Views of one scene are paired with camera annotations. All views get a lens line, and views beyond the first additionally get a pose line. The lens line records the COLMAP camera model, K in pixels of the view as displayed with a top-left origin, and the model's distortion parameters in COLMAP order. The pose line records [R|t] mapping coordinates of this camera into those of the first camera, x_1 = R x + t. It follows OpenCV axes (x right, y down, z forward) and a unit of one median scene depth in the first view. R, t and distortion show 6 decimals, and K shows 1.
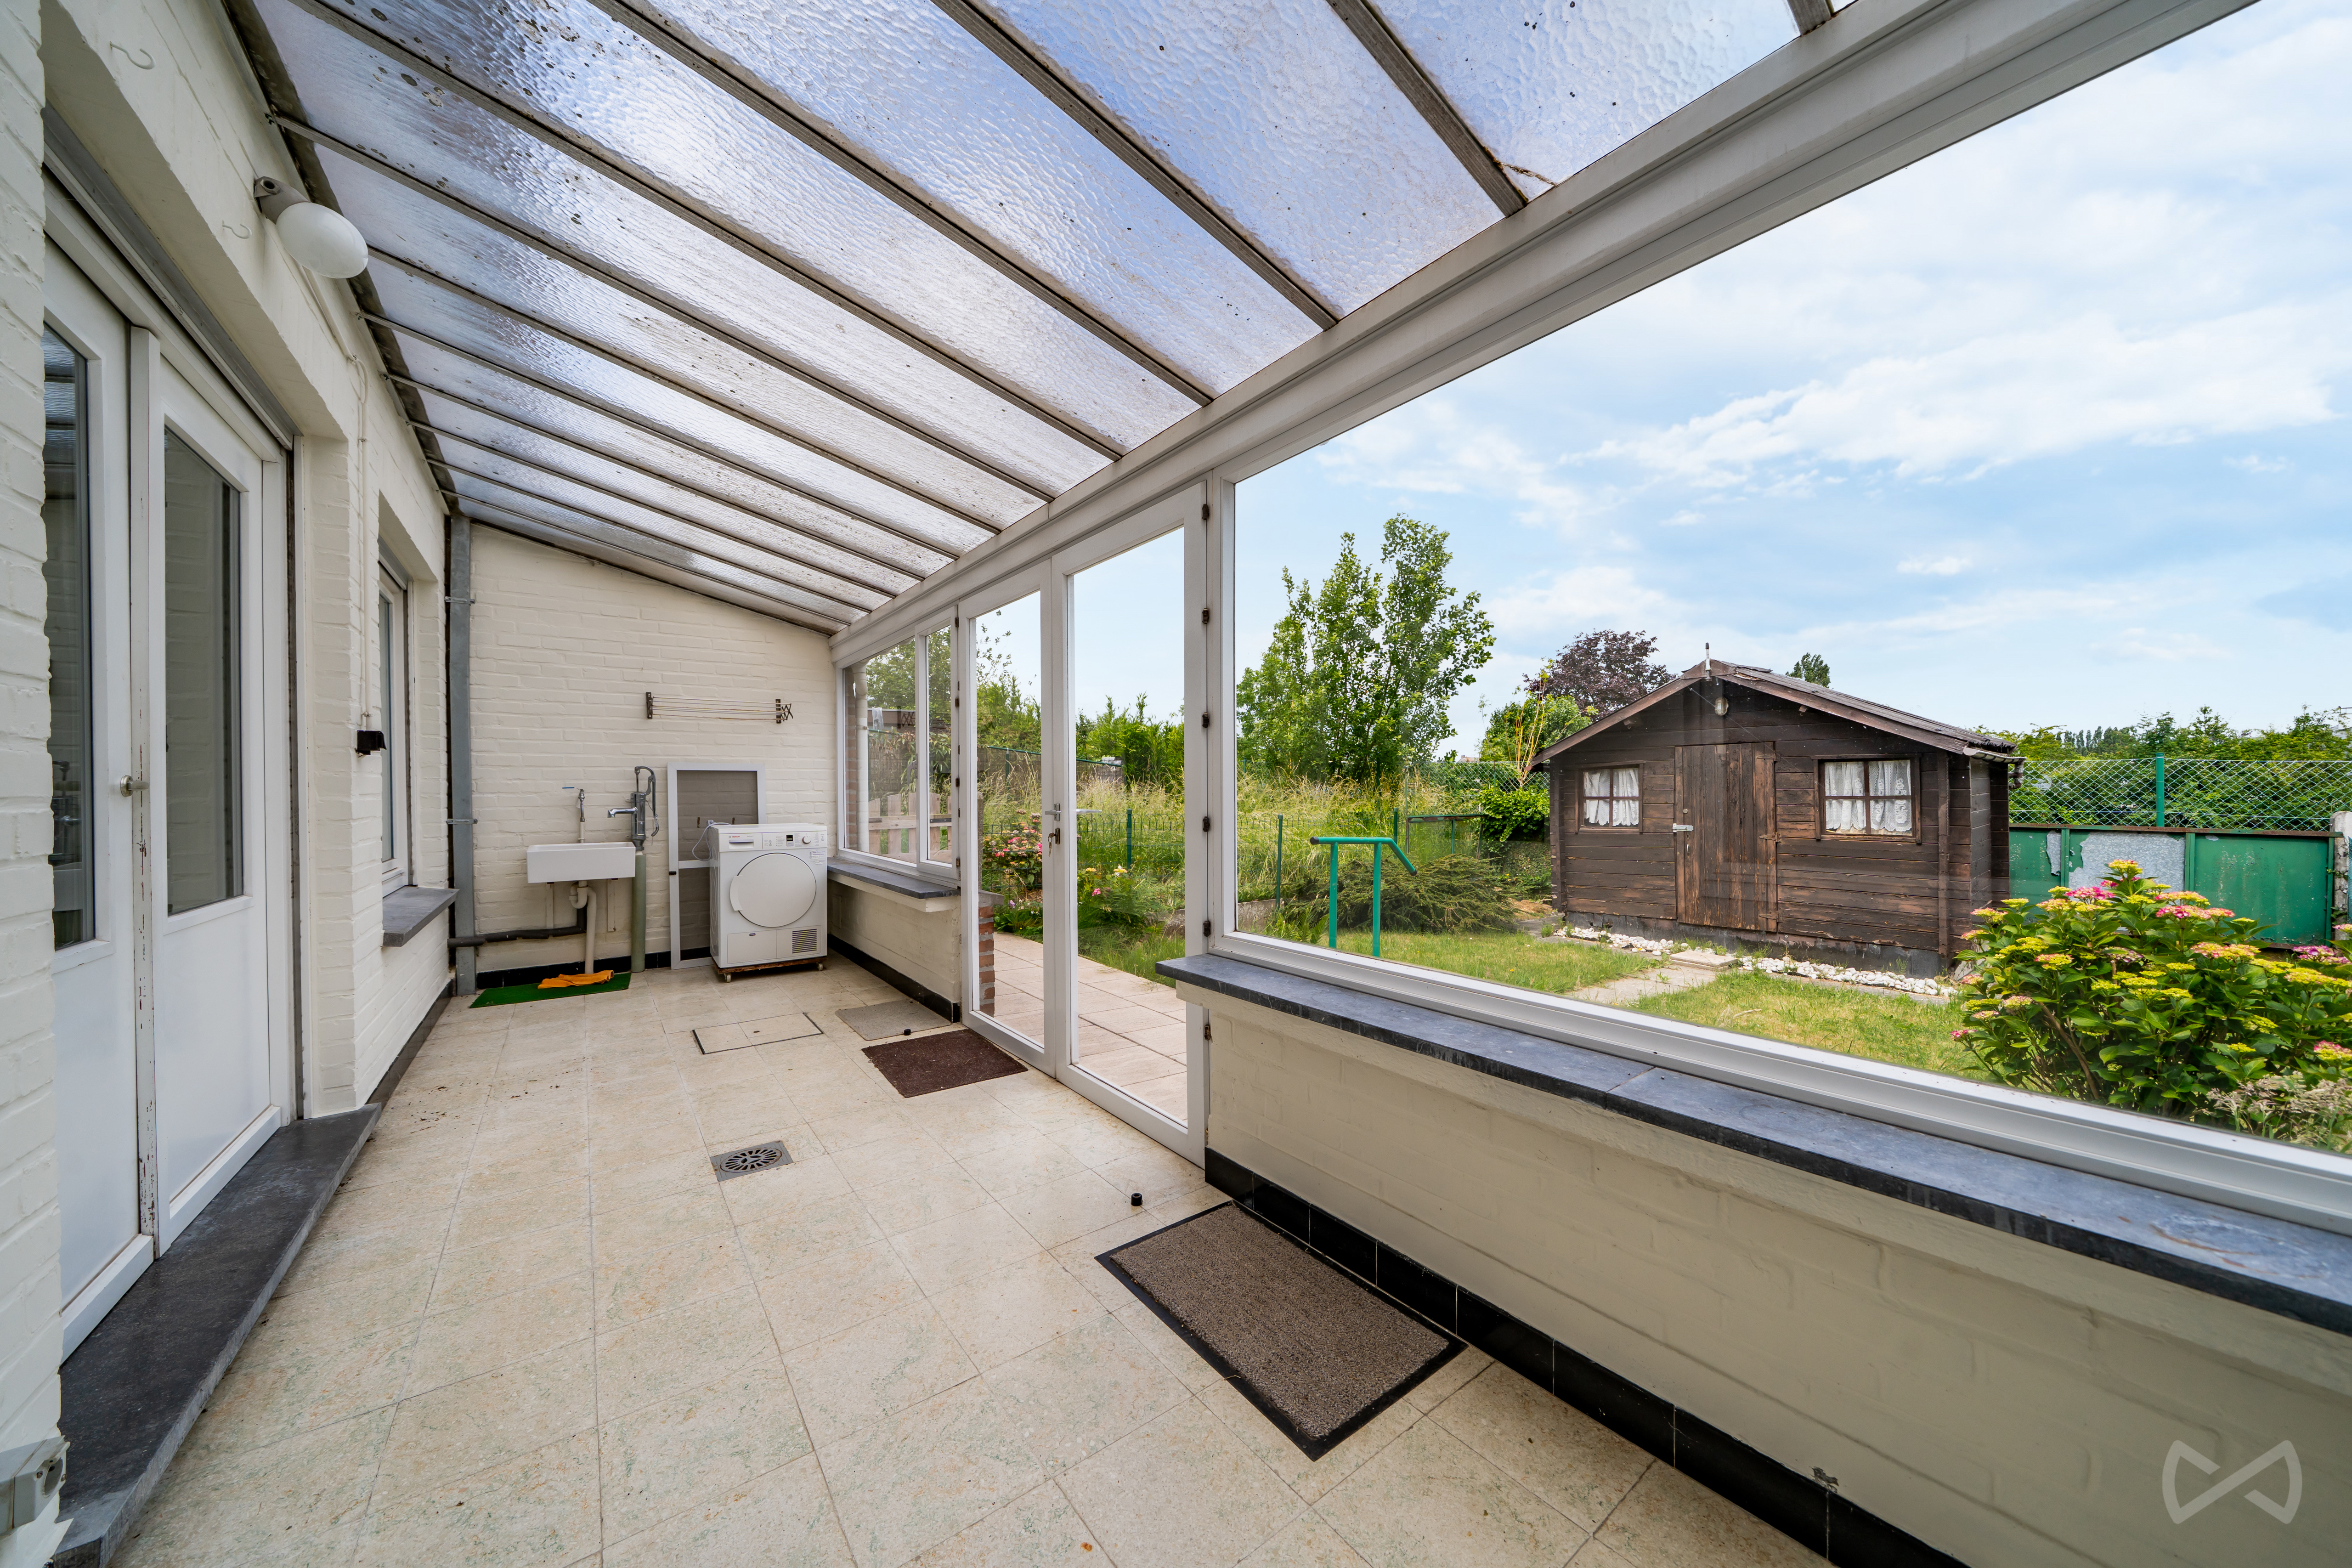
lens RADIAL K [[793.4, 0, 1188.4], [0, 793.4, 793.3], [0, 0, 1]] dist [-0.005865, -0.000359]
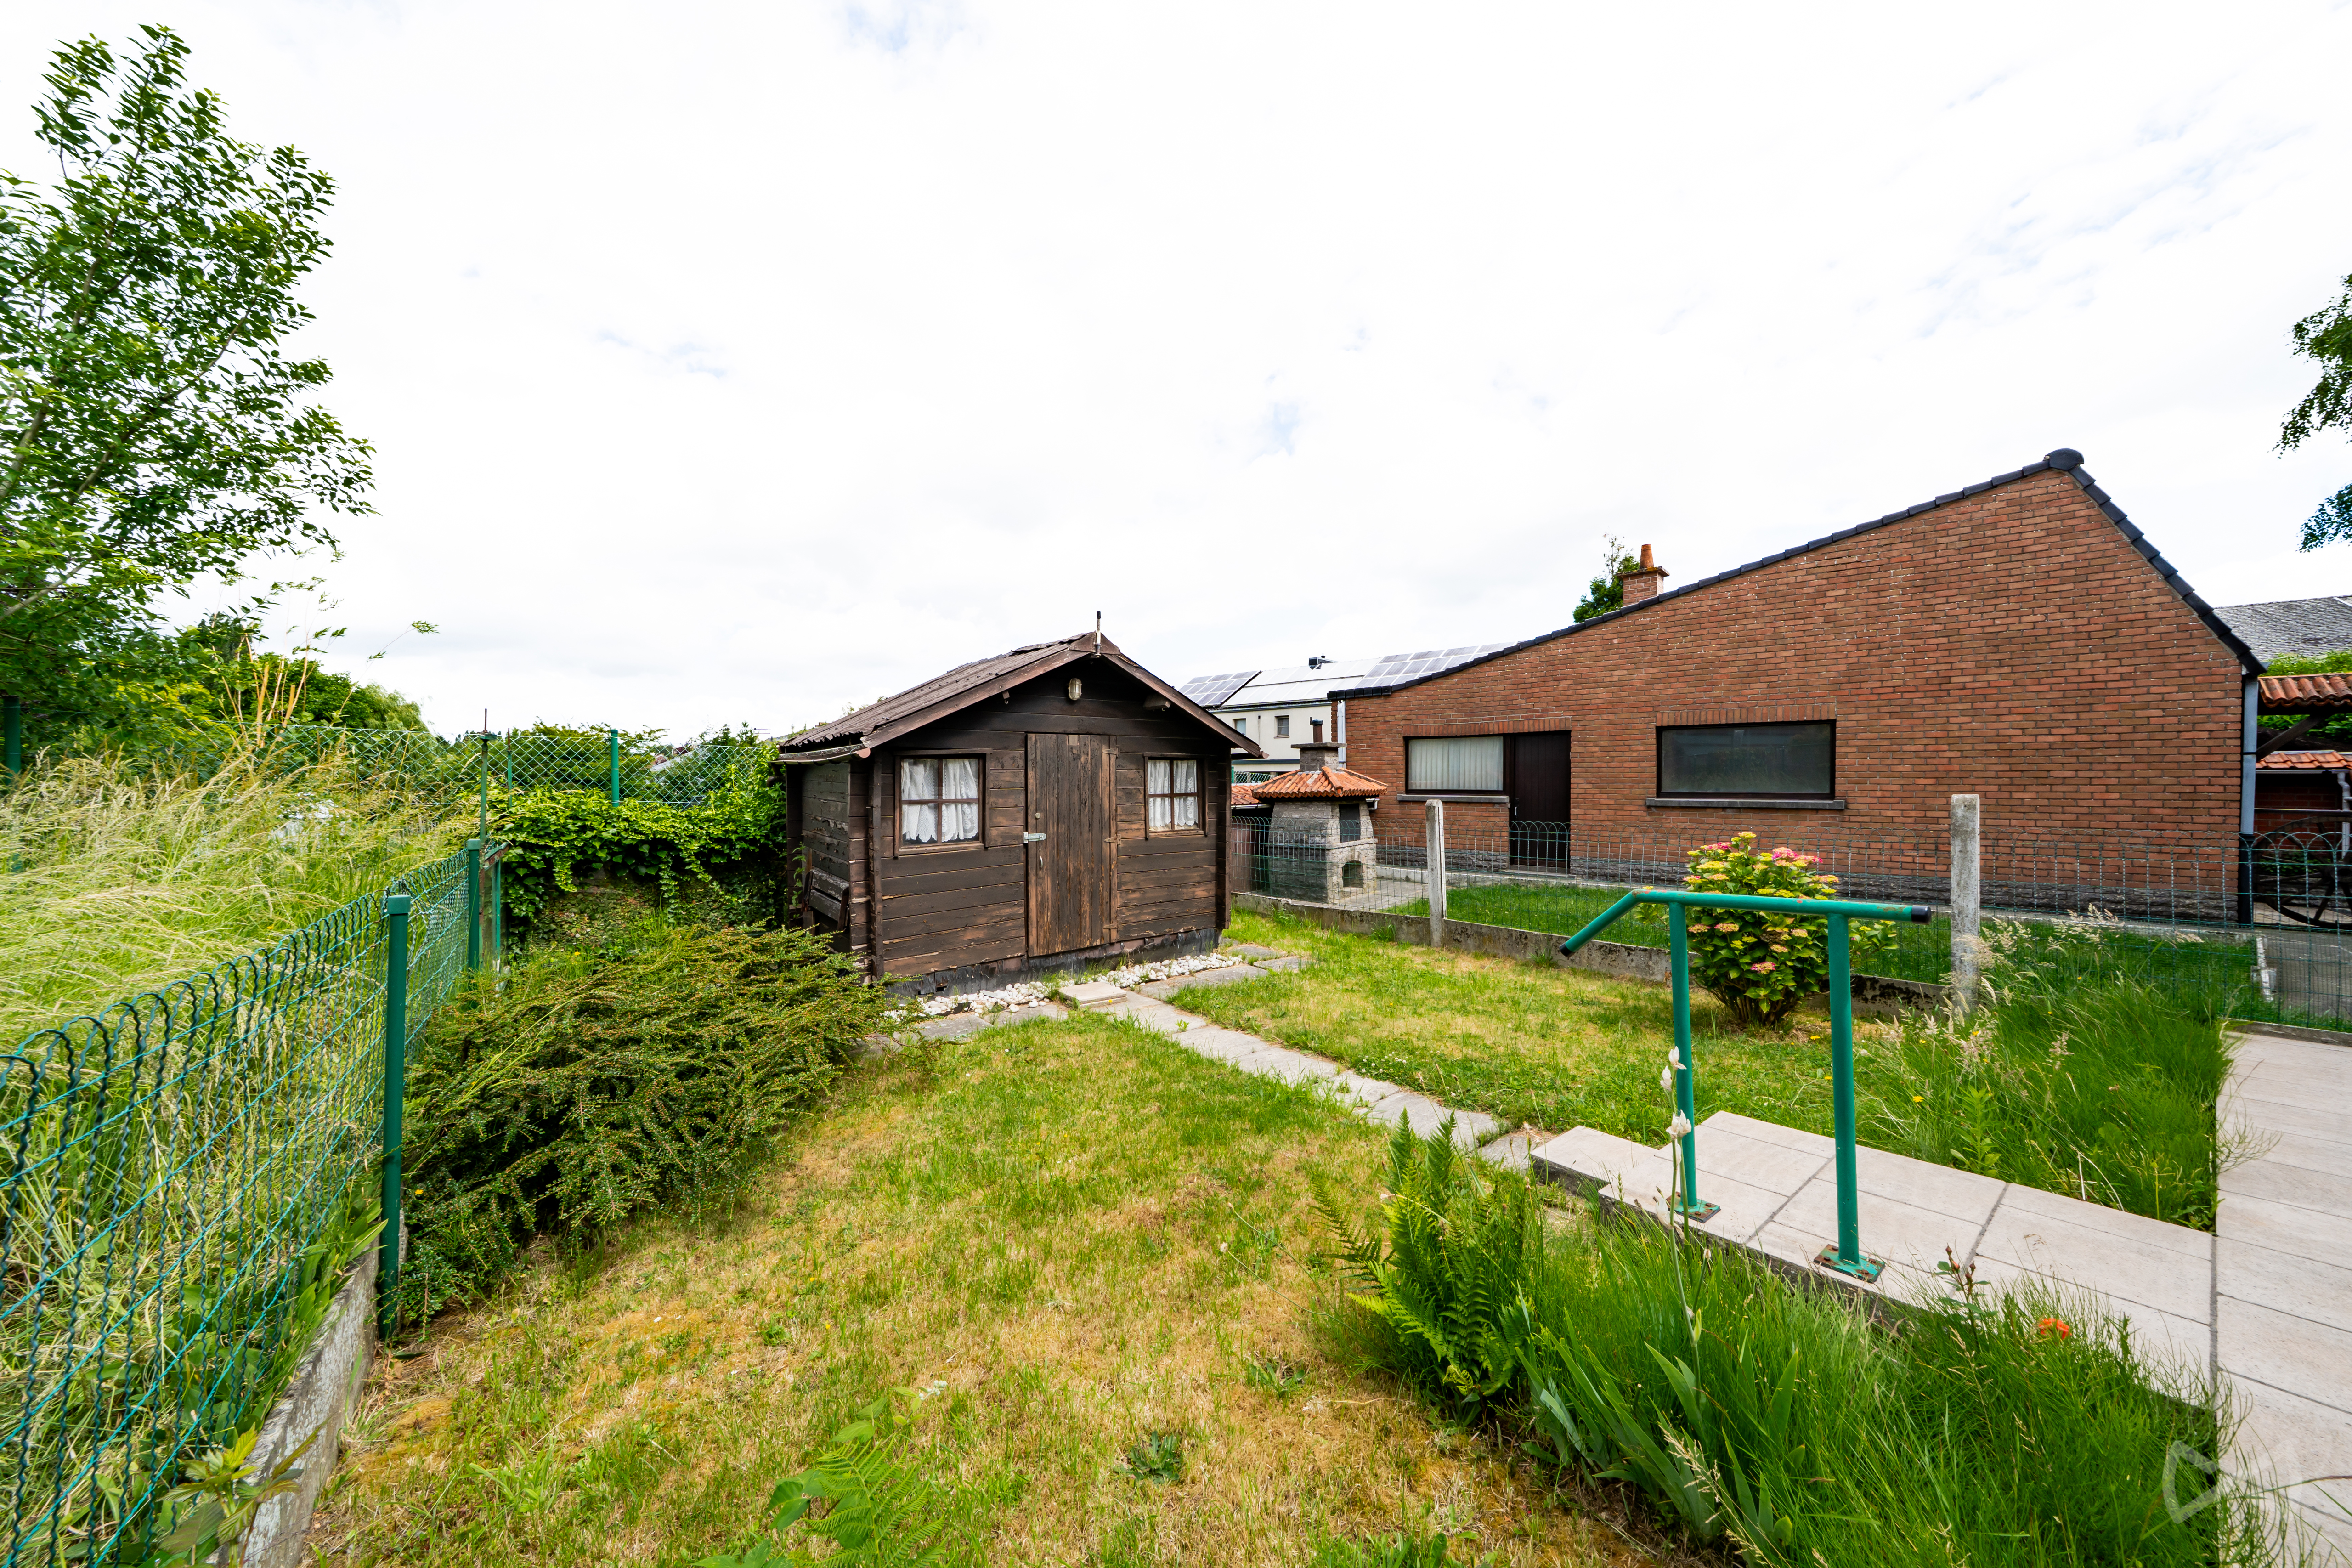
lens RADIAL K [[793.4, 0, 1188.4], [0, 793.4, 793.3], [0, 0, 1]] dist [-0.005865, -0.000359]
pose [[0.002243, -0.013507, 0.999906, -0.185854], [0.008244, 0.999875, 0.013488, -0.010351], [-0.999963, 0.008213, 0.002354, 0.948170]]
